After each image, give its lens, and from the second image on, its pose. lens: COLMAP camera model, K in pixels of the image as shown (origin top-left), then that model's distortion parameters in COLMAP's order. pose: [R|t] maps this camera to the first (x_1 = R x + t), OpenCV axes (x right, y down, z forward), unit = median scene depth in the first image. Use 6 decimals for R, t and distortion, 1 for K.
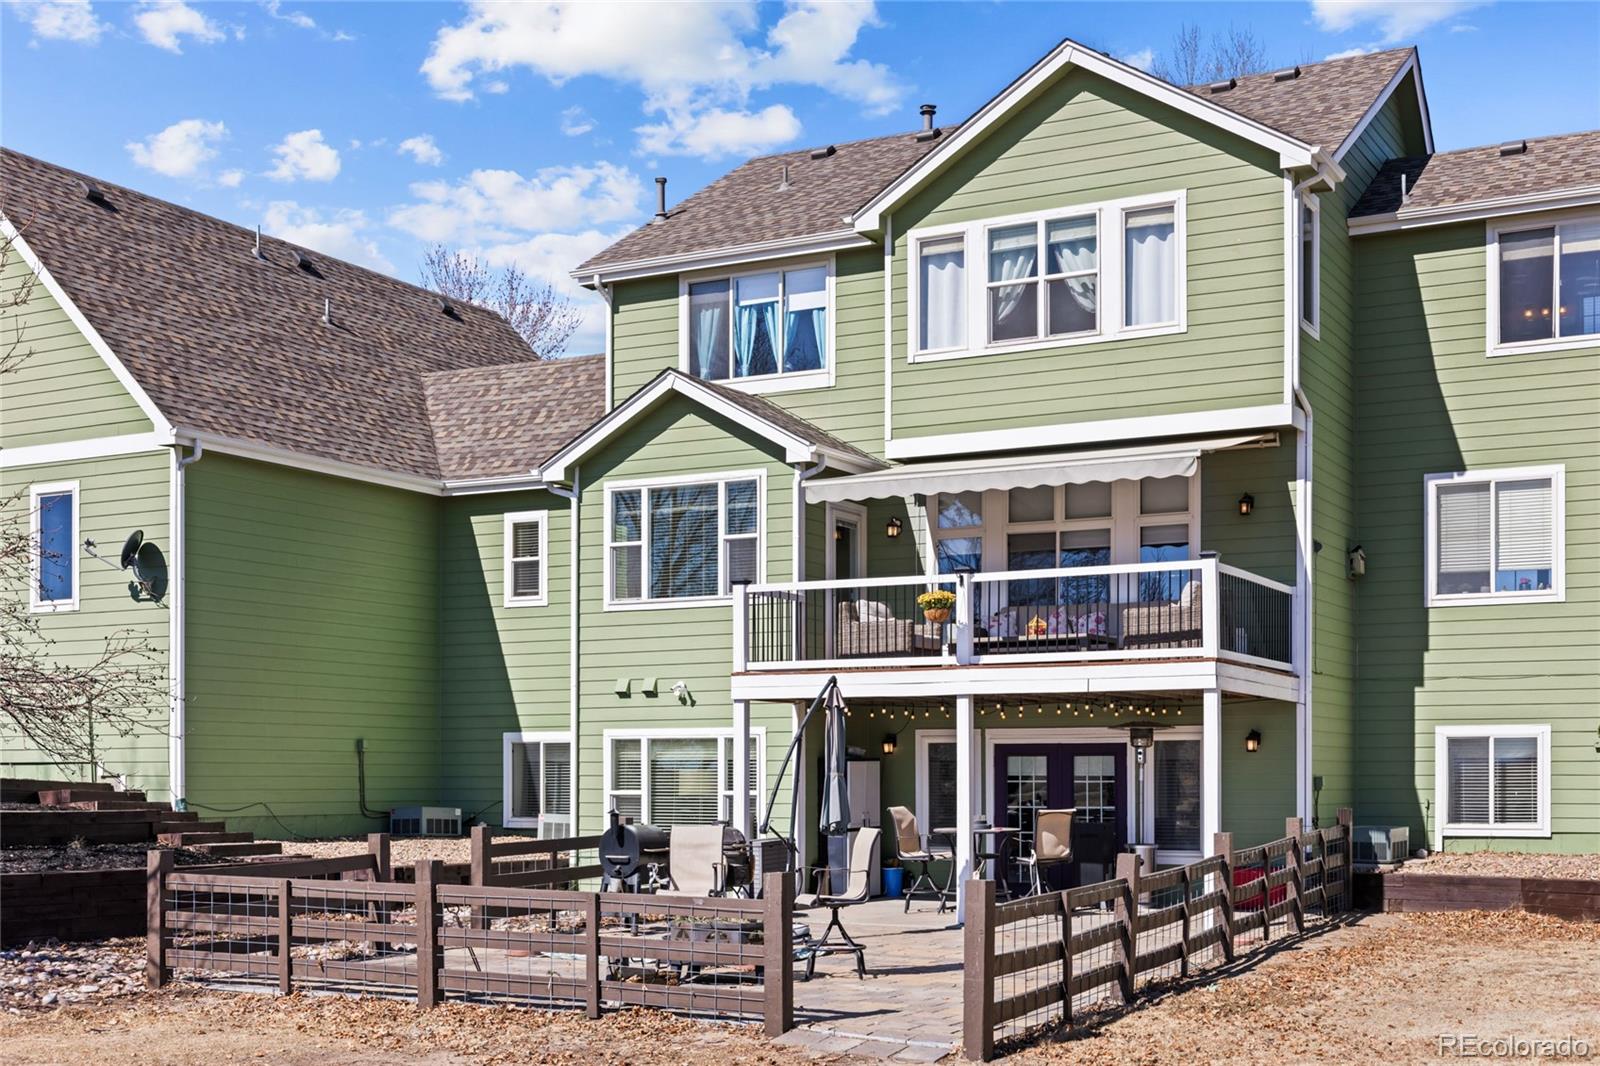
lens RADIAL K [[2014.0, 0, 800.0], [0, 2014.0, 533.0], [0, 0, 1]] dist [-0.026466, -0.012417]
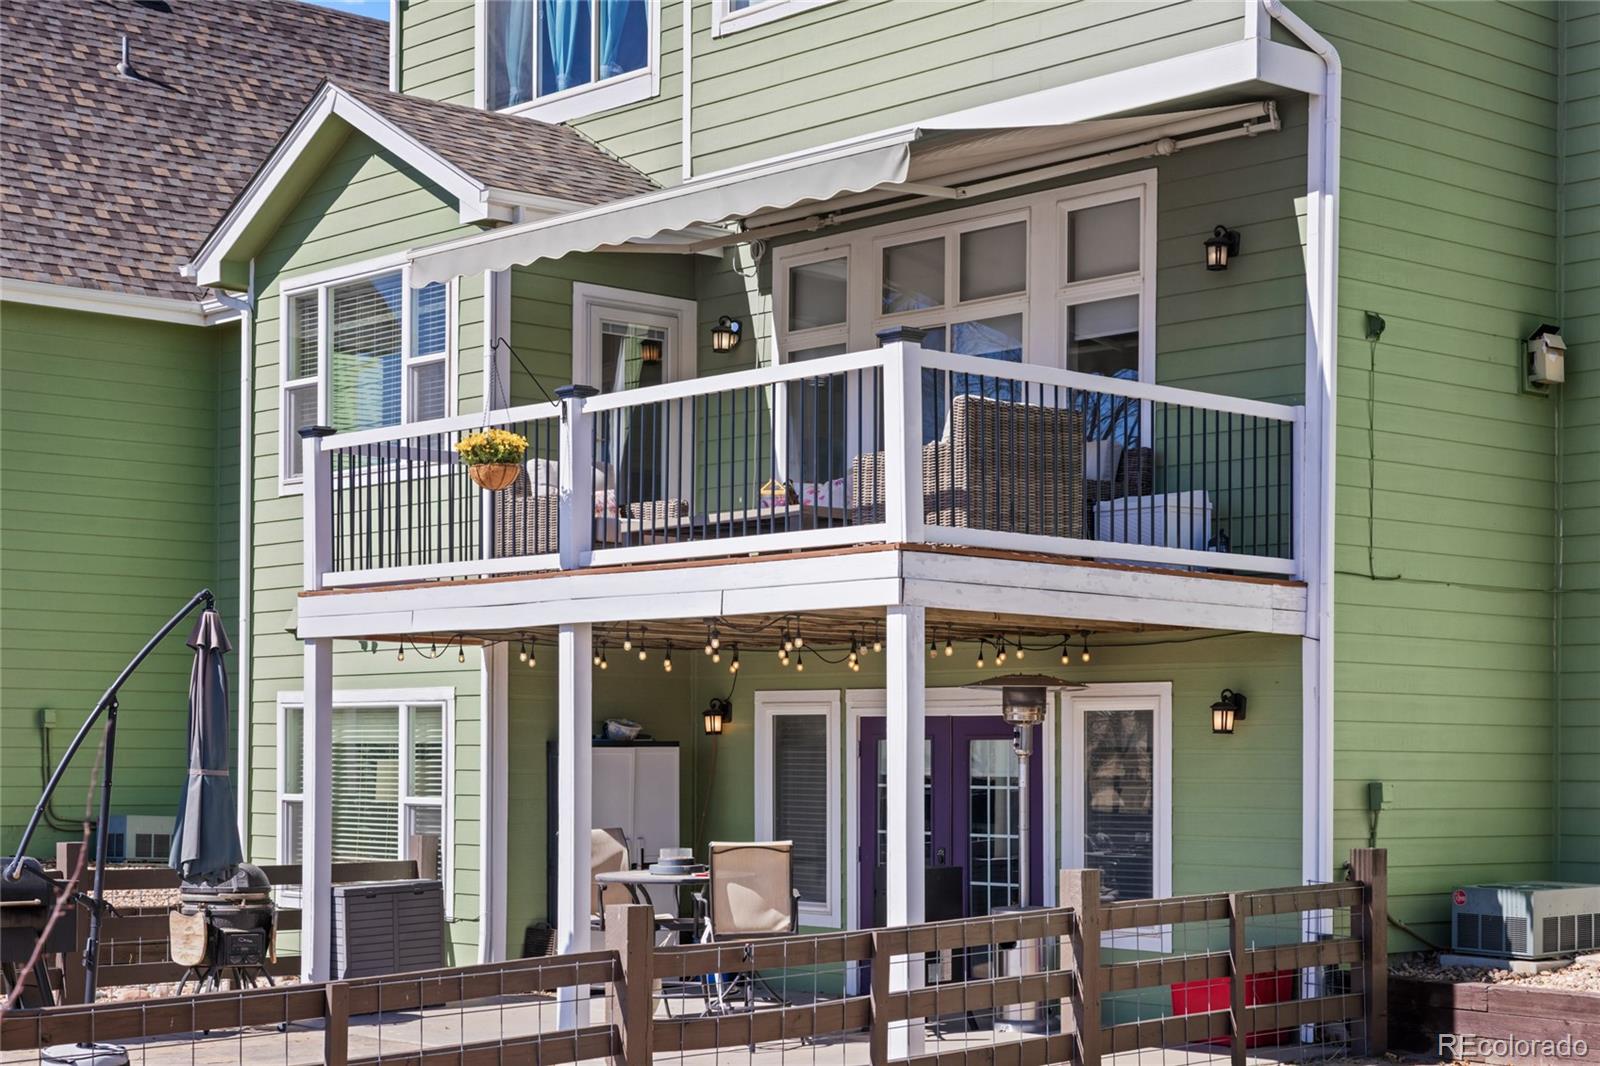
lens RADIAL K [[2701.7, 0, 800.0], [0, 2701.7, 533.0], [0, 0, 1]] dist [0.014951, 0.032803]
pose [[0.944445, -0.020831, -0.328008, 0.344879], [0.032734, 0.998989, 0.030809, 0.033137], [0.327035, -0.039835, 0.944172, 0.316560]]
